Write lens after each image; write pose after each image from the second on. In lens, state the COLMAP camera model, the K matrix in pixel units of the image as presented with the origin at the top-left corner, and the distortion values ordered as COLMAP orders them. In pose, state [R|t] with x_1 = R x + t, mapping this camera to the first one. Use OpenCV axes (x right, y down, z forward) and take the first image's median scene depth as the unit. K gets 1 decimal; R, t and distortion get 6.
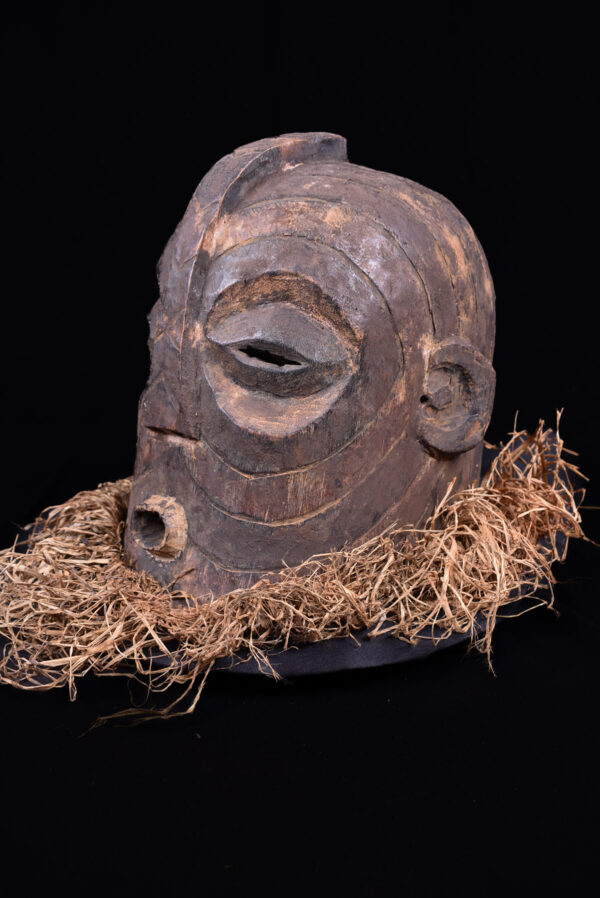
lens RADIAL K [[965.4, 0, 299.5], [0, 965.4, 449.9], [0, 0, 1]] dist [-0.047518, 0.000000]
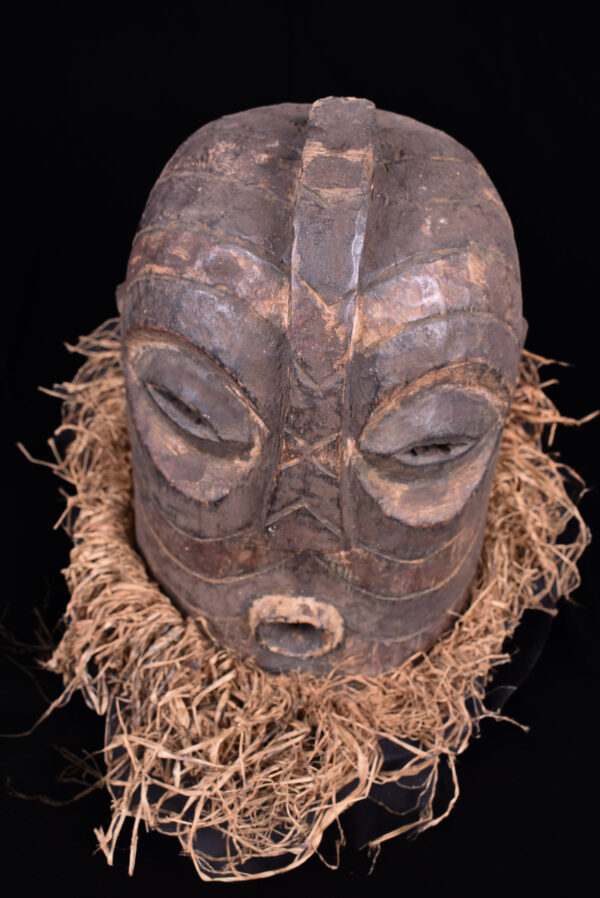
lens RADIAL K [[965.4, 0, 298.6], [0, 965.4, 447.4], [0, 0, 1]] dist [-0.047518, 0.000000]
pose [[0.740380, -0.440239, 0.507963, -0.512827], [0.113940, 0.826944, 0.550619, -0.536568], [-0.662461, -0.349790, 0.662414, 0.458488]]
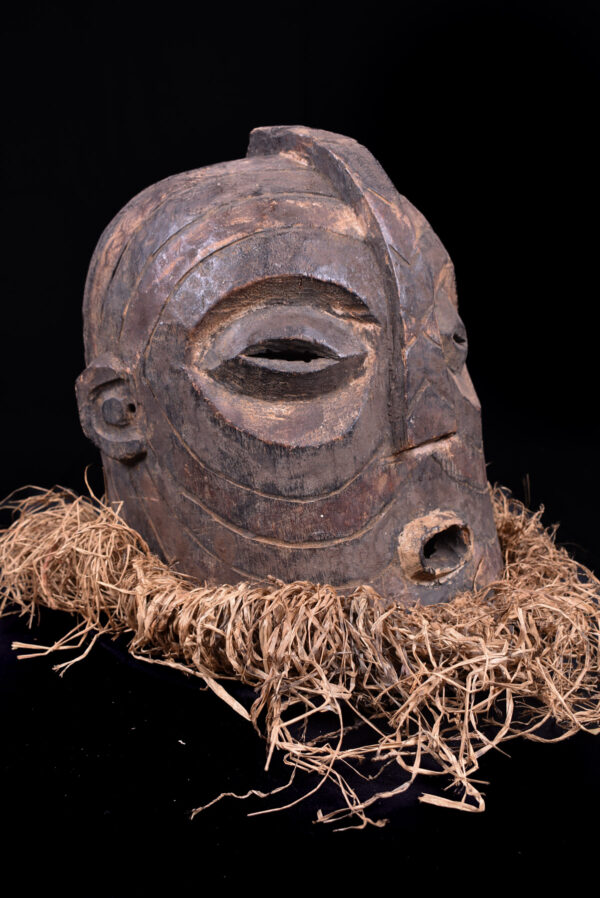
lens RADIAL K [[965.4, 0, 300.1], [0, 965.4, 451.0], [0, 0, 1]] dist [-0.047518, 0.000000]
pose [[0.044326, -0.229939, 0.972195, -1.003258], [0.272384, 0.939063, 0.209684, -0.228773], [-0.961167, 0.255515, 0.104257, 0.988739]]
